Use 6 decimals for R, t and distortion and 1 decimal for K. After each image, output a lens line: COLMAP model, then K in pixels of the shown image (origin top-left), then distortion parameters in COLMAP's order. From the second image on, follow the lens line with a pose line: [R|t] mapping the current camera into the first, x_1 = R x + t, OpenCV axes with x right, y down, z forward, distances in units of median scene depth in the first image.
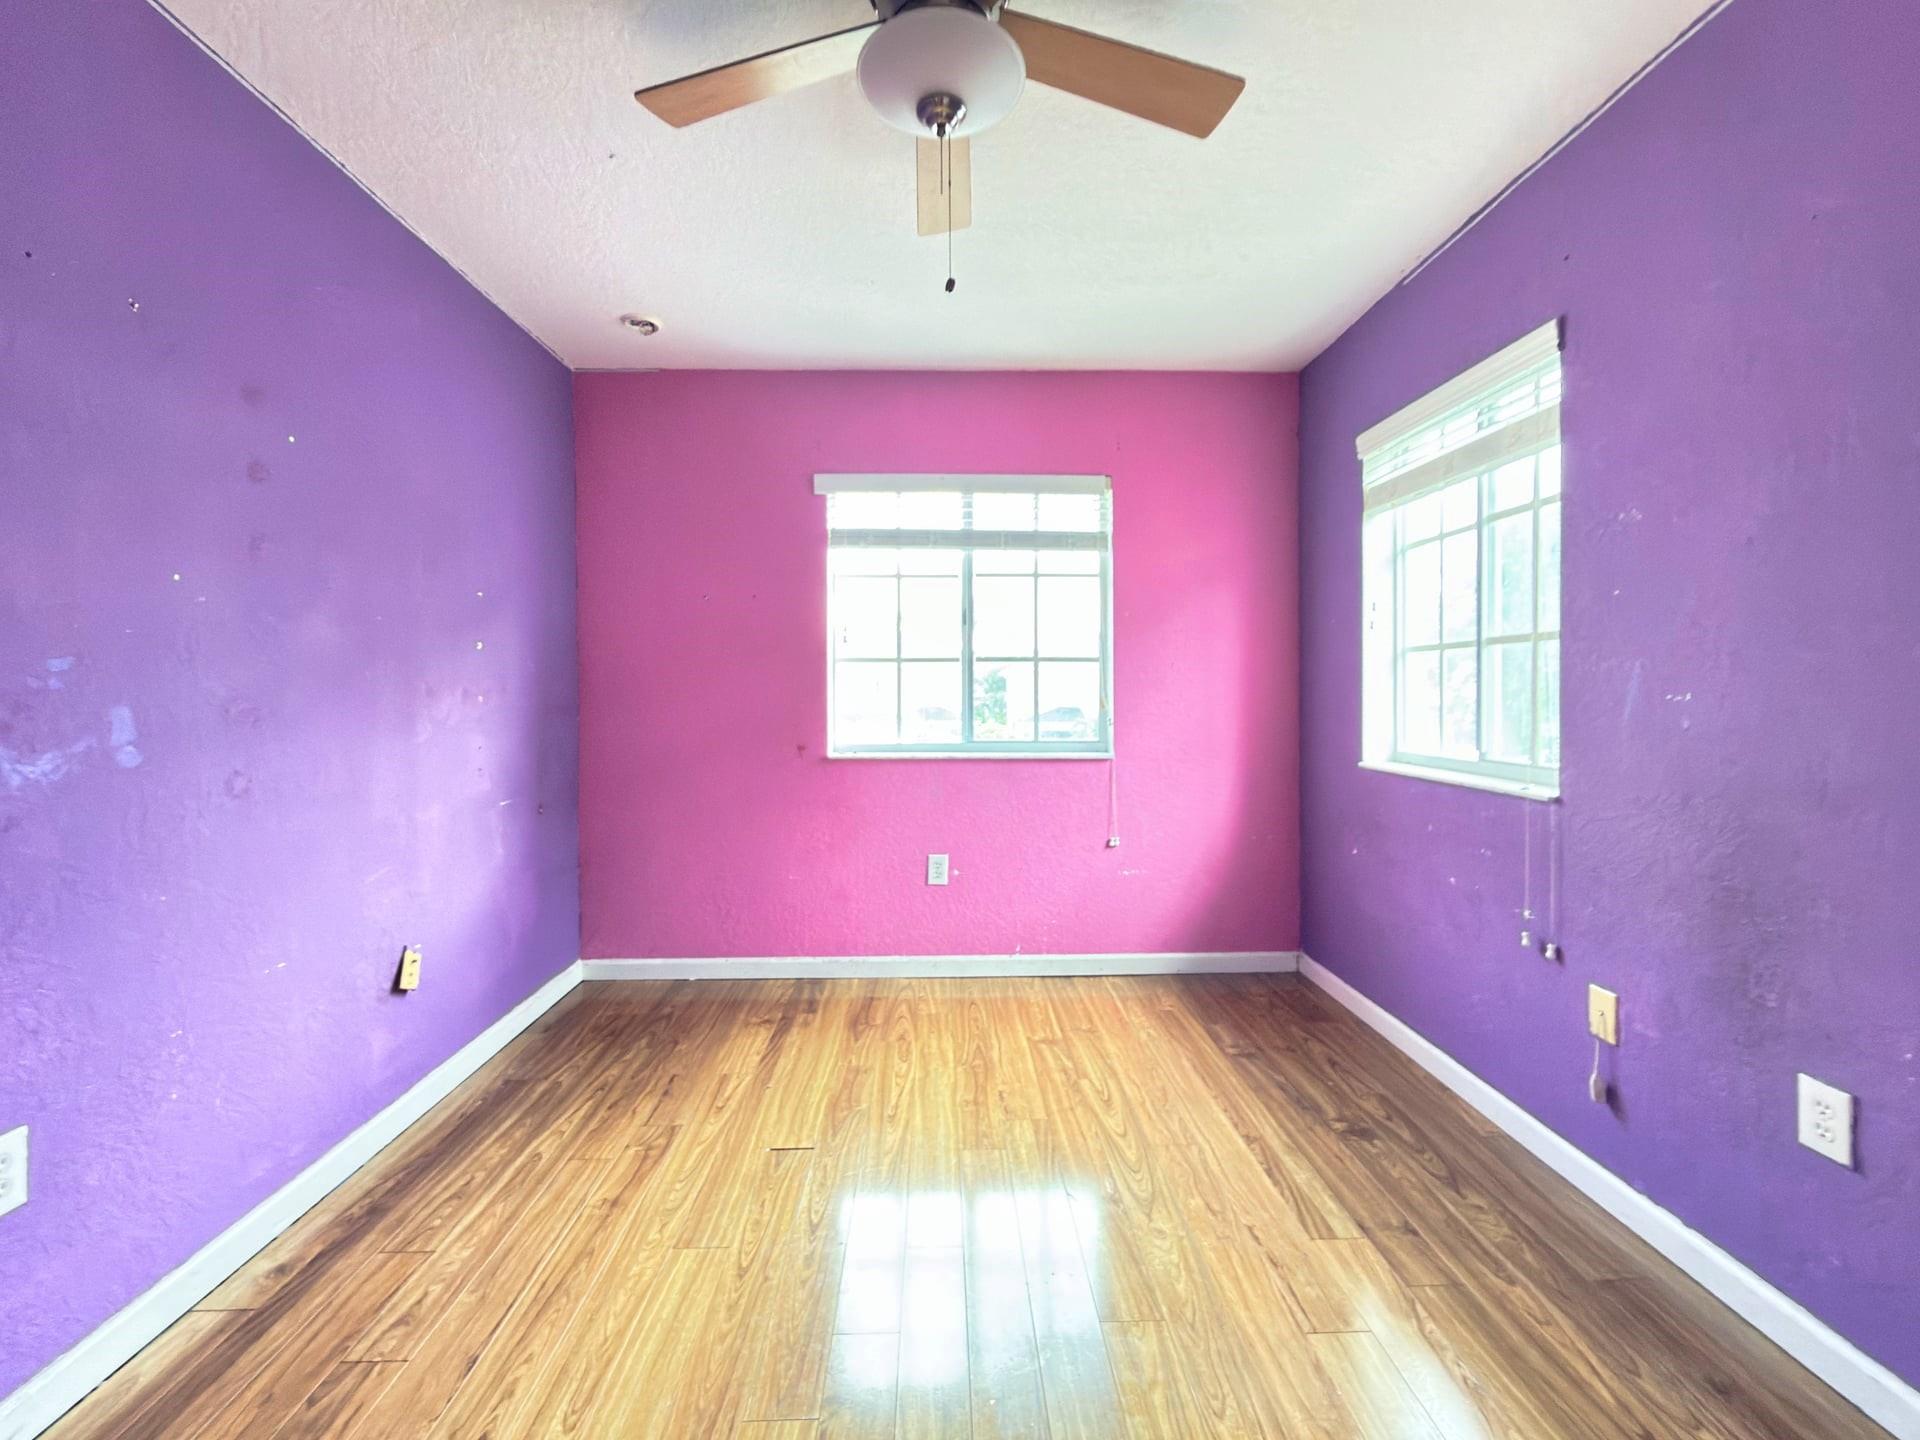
lens RADIAL K [[785.2, 0, 960.9], [0, 785.2, 704.6], [0, 0, 1]] dist [-0.006596, 0.000829]
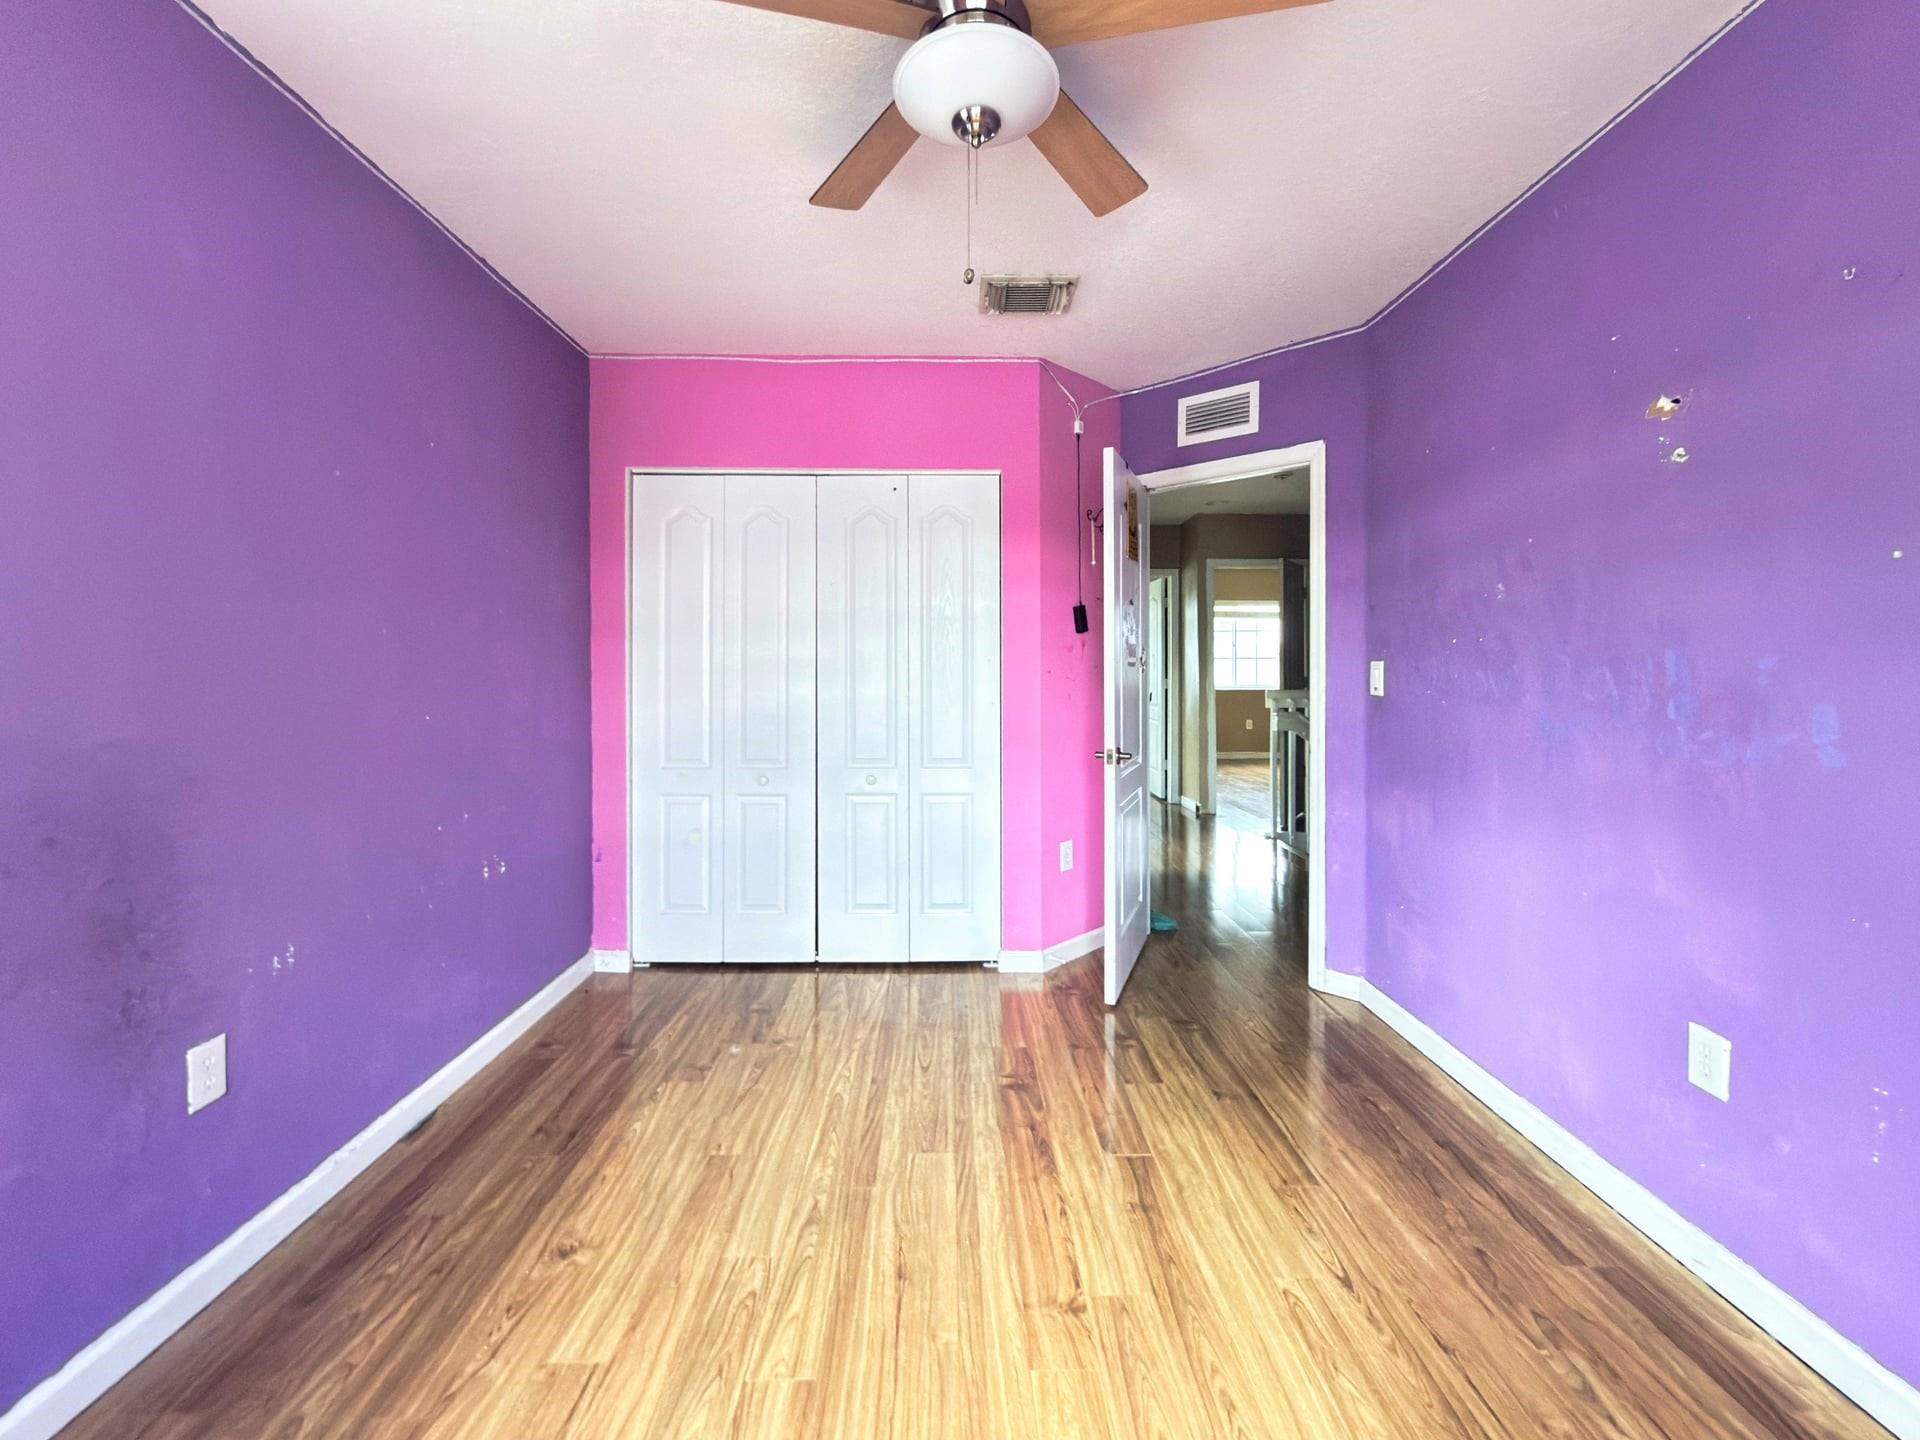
lens RADIAL K [[785.2, 0, 963.0], [0, 785.2, 718.6], [0, 0, 1]] dist [-0.006596, 0.000829]
pose [[-0.999912, 0.005676, 0.011988, -0.012746], [0.006653, 0.996520, 0.083083, -0.067573], [-0.011475, 0.083155, -0.996471, 1.964207]]
